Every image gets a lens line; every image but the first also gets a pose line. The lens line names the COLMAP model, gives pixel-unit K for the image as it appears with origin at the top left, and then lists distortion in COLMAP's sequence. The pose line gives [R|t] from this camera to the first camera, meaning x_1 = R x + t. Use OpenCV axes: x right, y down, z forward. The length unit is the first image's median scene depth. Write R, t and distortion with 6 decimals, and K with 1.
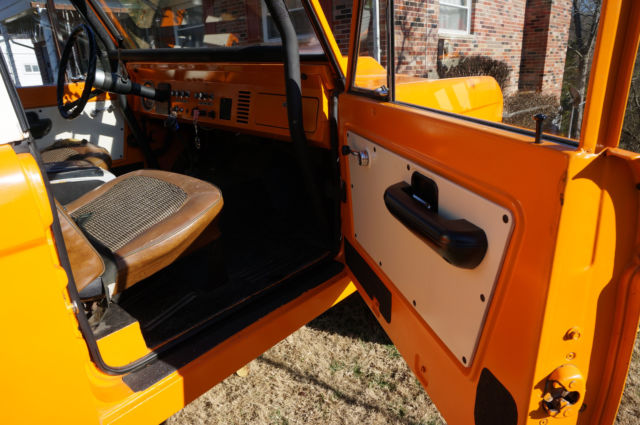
lens RADIAL K [[419.7, 0, 314.5], [0, 419.7, 209.7], [0, 0, 1]] dist [-0.037376, 0.018554]
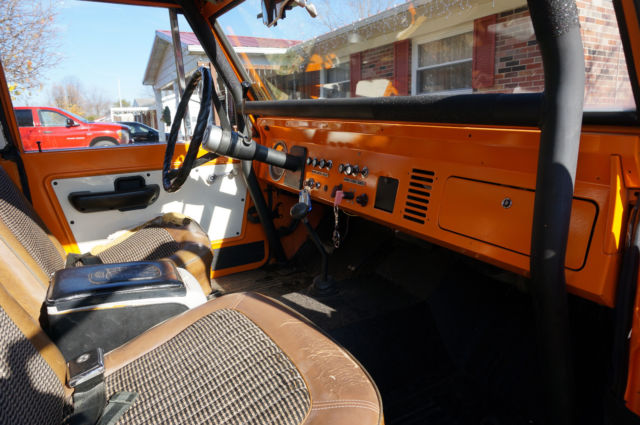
lens RADIAL K [[419.7, 0, 321.4], [0, 419.7, 214.4], [0, 0, 1]] dist [-0.037376, 0.018554]
pose [[0.956296, 0.077951, -0.281817, -0.108853], [-0.109127, 0.989317, -0.096655, -0.120854], [0.271272, 0.123185, 0.954587, 0.329054]]
